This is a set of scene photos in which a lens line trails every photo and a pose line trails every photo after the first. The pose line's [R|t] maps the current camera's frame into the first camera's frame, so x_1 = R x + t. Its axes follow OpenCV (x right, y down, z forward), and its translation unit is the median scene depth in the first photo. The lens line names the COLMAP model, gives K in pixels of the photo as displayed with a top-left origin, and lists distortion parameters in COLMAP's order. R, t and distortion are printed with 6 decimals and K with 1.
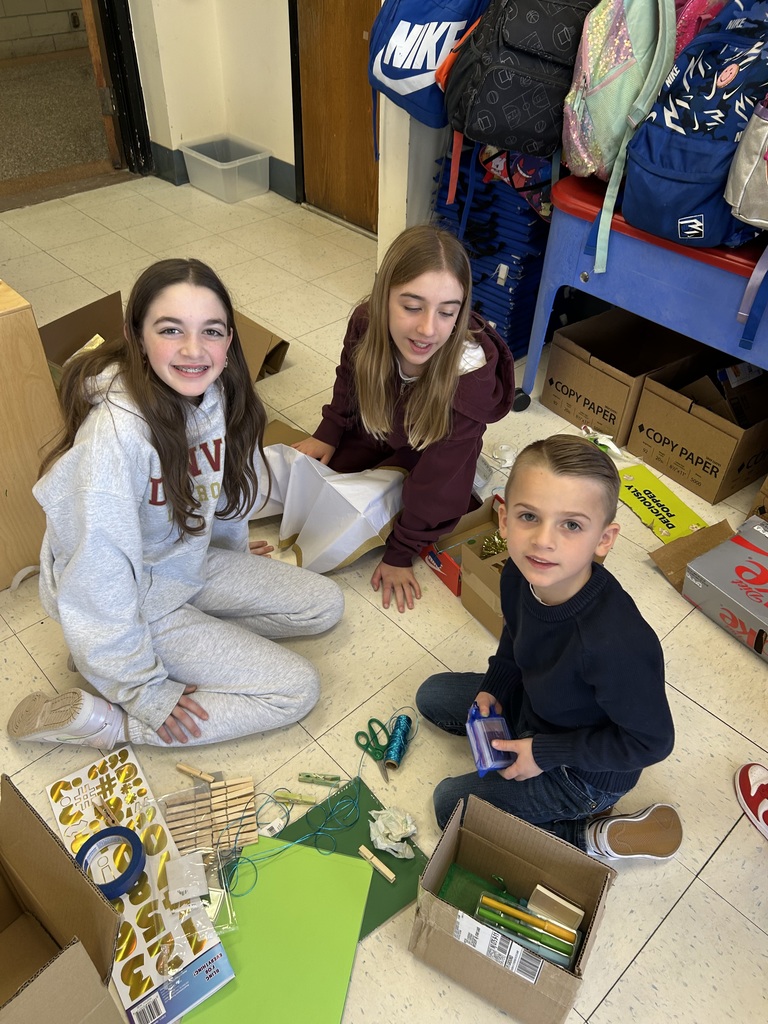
lens RADIAL K [[781.8, 0, 384.0], [0, 781.8, 512.0], [0, 0, 1]] dist [-0.001103, 0.001812]
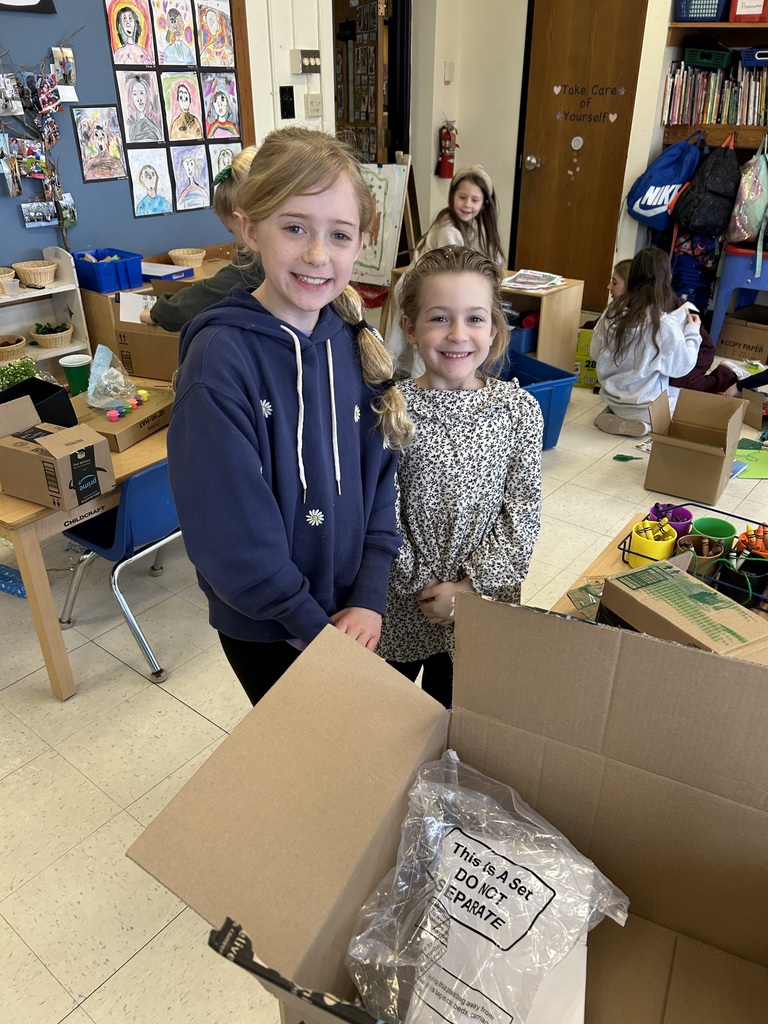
lens RADIAL K [[778.5, 0, 384.0], [0, 778.5, 512.0], [0, 0, 1]] dist [0.059993, -0.057305]
pose [[0.989949, -0.086401, 0.111960, -1.115185], [0.109192, 0.970078, -0.216854, 0.736384], [-0.089873, 0.226899, 0.969763, -0.986311]]
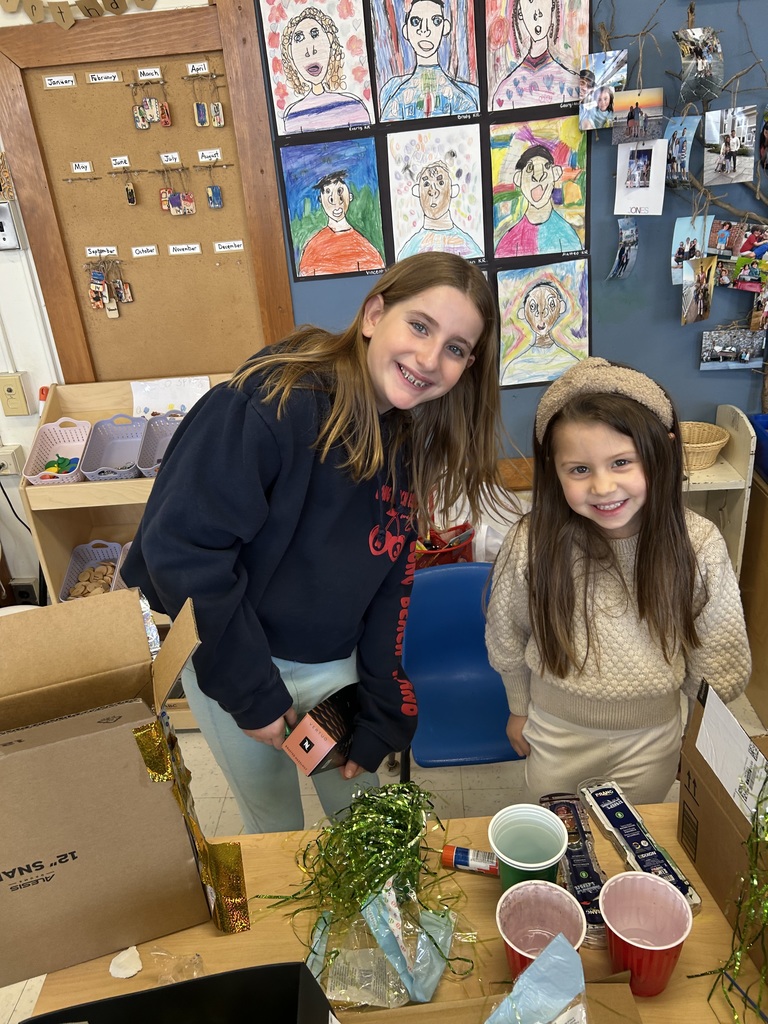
lens RADIAL K [[778.5, 0, 384.0], [0, 778.5, 512.0], [0, 0, 1]] dist [0.059993, -0.057305]
pose [[0.695015, 0.237034, -0.678800, -1.210984], [-0.402618, 0.910499, -0.094293, 0.034153], [0.595696, 0.338832, 0.728244, -0.221319]]
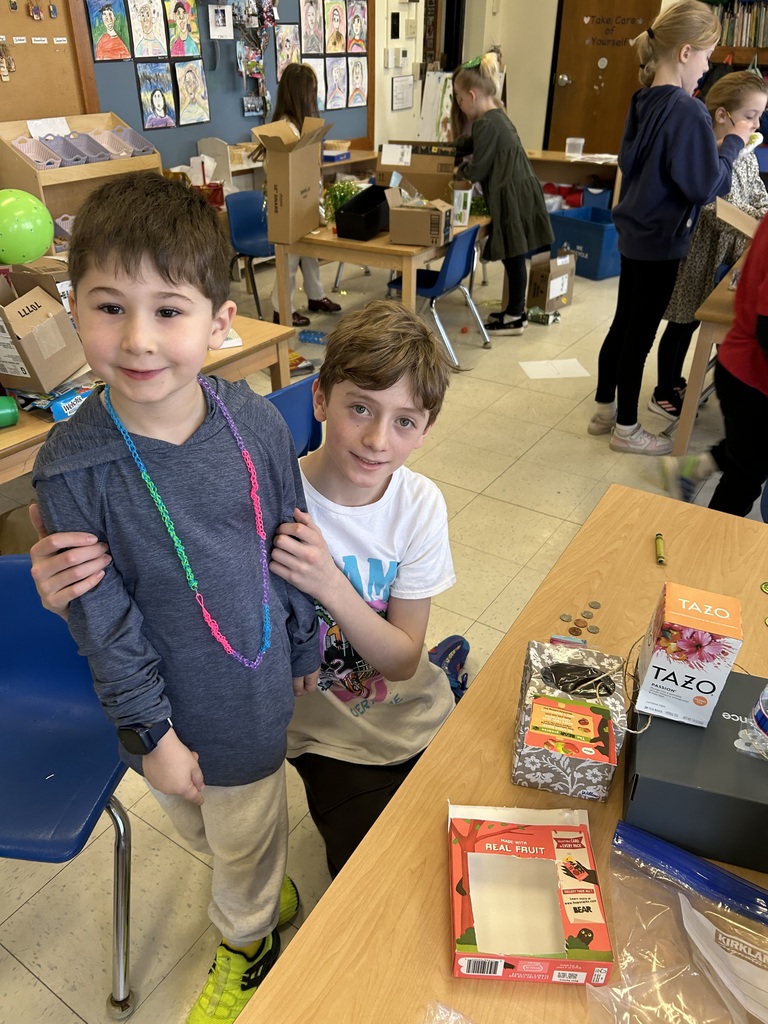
lens RADIAL K [[778.5, 0, 384.0], [0, 778.5, 512.0], [0, 0, 1]] dist [0.059993, -0.057305]
pose [[0.972002, -0.133709, 0.193219, -1.915604], [0.164945, 0.973918, -0.155811, 1.288889], [-0.167346, 0.183319, 0.968705, -1.538944]]
